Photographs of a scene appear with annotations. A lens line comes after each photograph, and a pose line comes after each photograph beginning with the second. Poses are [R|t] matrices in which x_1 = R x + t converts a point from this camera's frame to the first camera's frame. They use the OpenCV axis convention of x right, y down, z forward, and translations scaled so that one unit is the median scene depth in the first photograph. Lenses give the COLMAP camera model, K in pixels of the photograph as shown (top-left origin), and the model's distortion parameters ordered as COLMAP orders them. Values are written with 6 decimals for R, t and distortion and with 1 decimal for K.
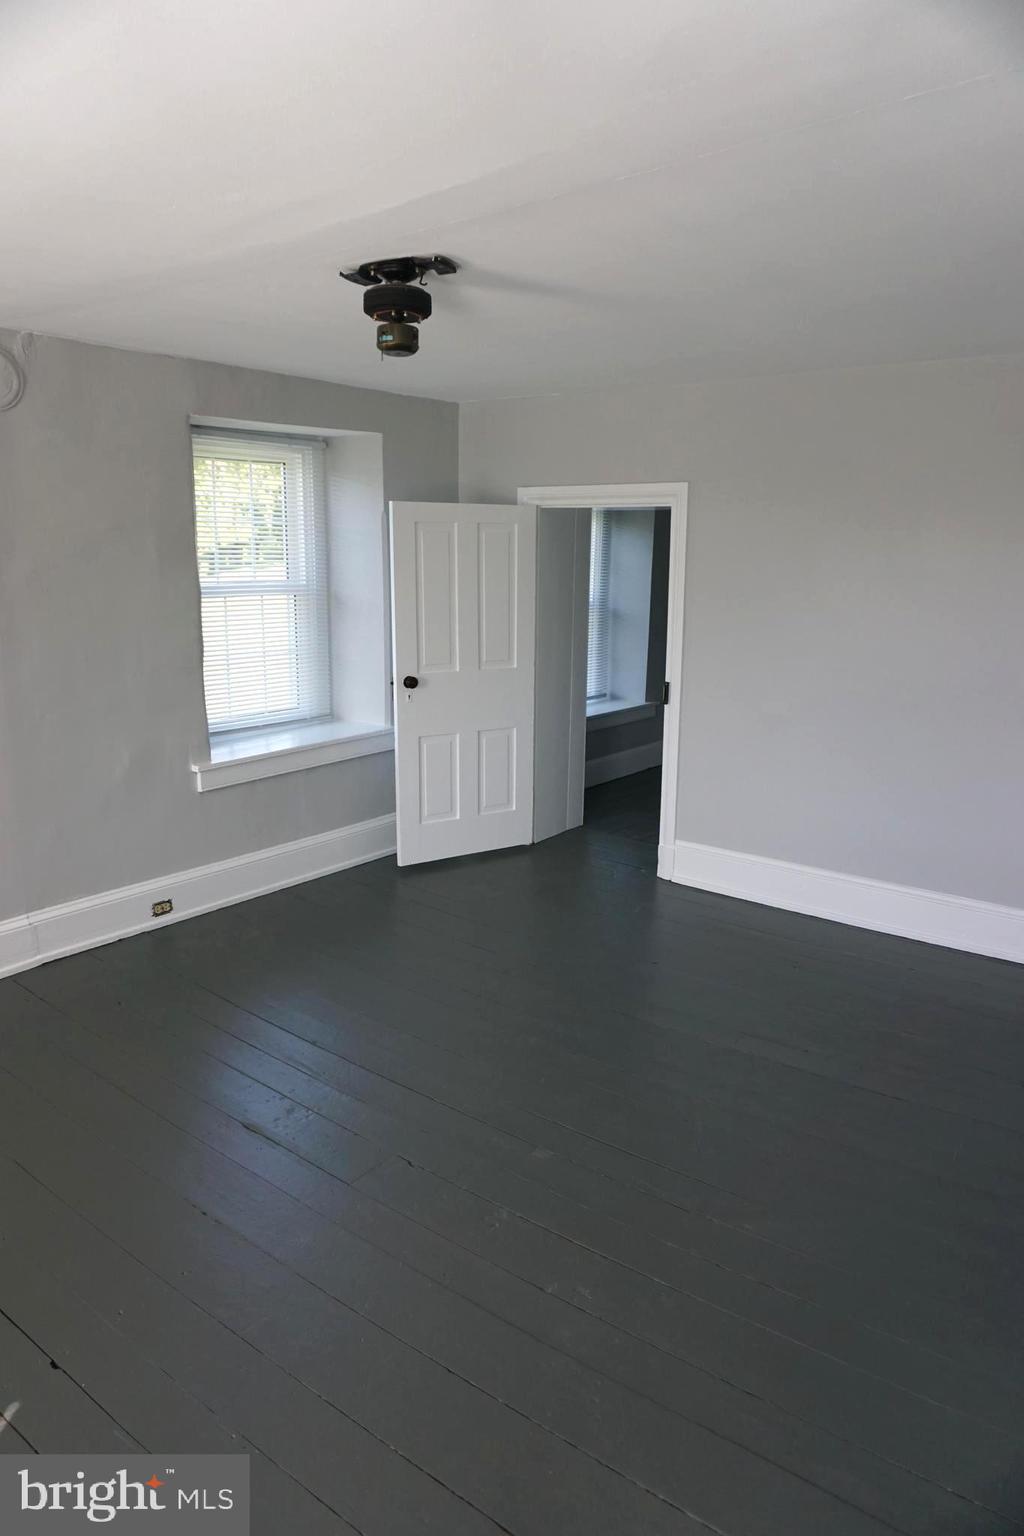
lens RADIAL K [[1039.9, 0, 511.7], [0, 1039.9, 768.4], [0, 0, 1]] dist [-0.001707, -0.001794]
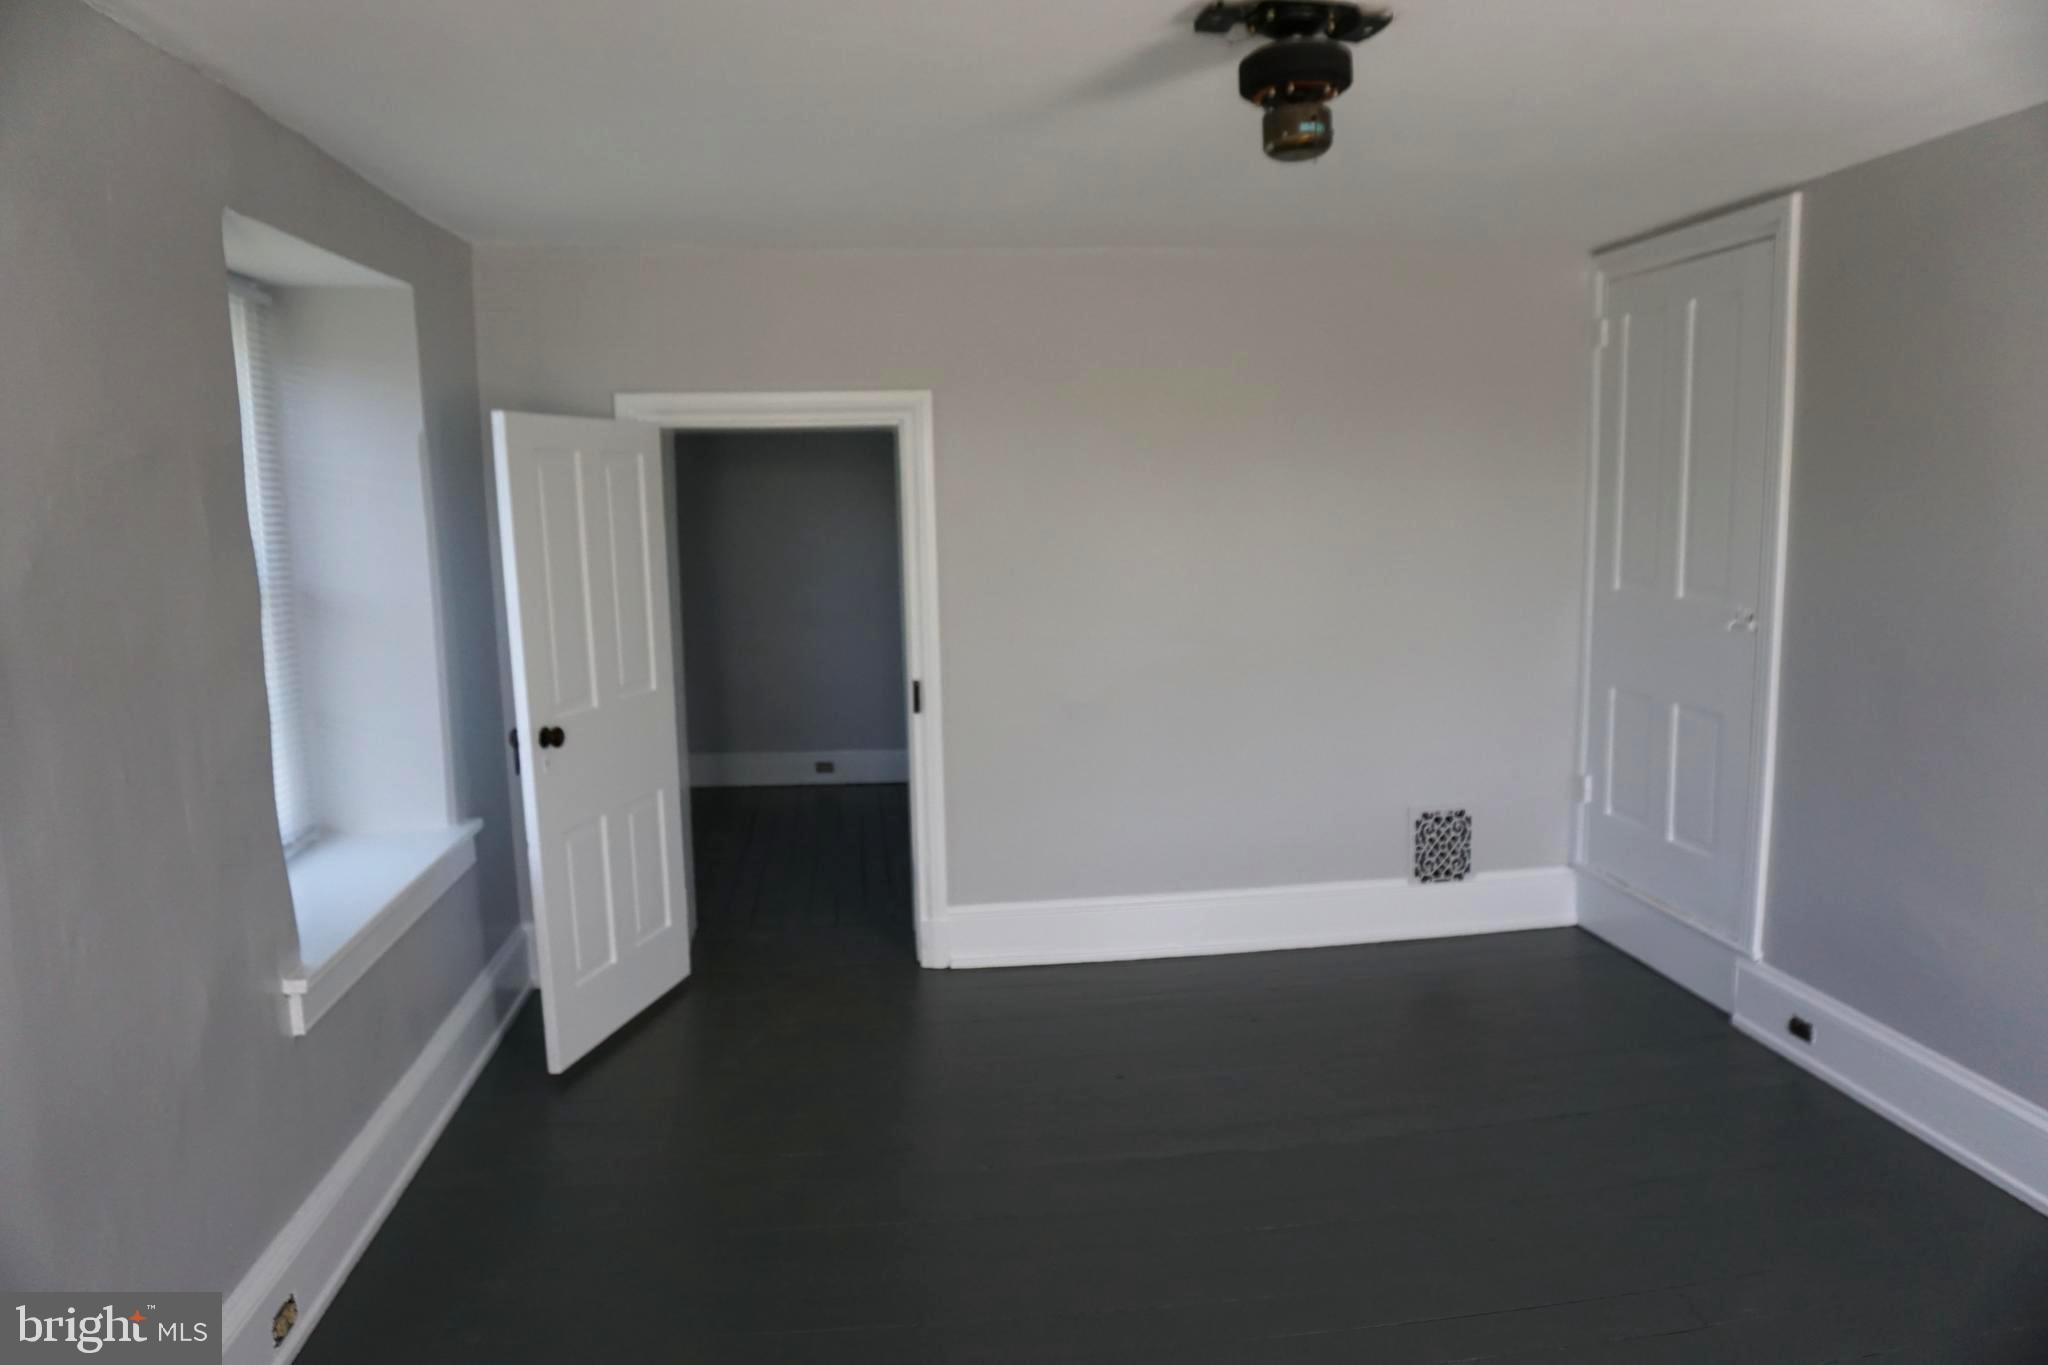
lens RADIAL K [[1386.5, 0, 1021.4], [0, 1386.5, 689.1], [0, 0, 1]] dist [-0.001707, -0.001794]
pose [[0.705085, -0.126810, 0.697692, -0.410849], [0.170949, 0.985260, 0.006317, -0.066416], [-0.688209, 0.114816, 0.716370, 0.283638]]
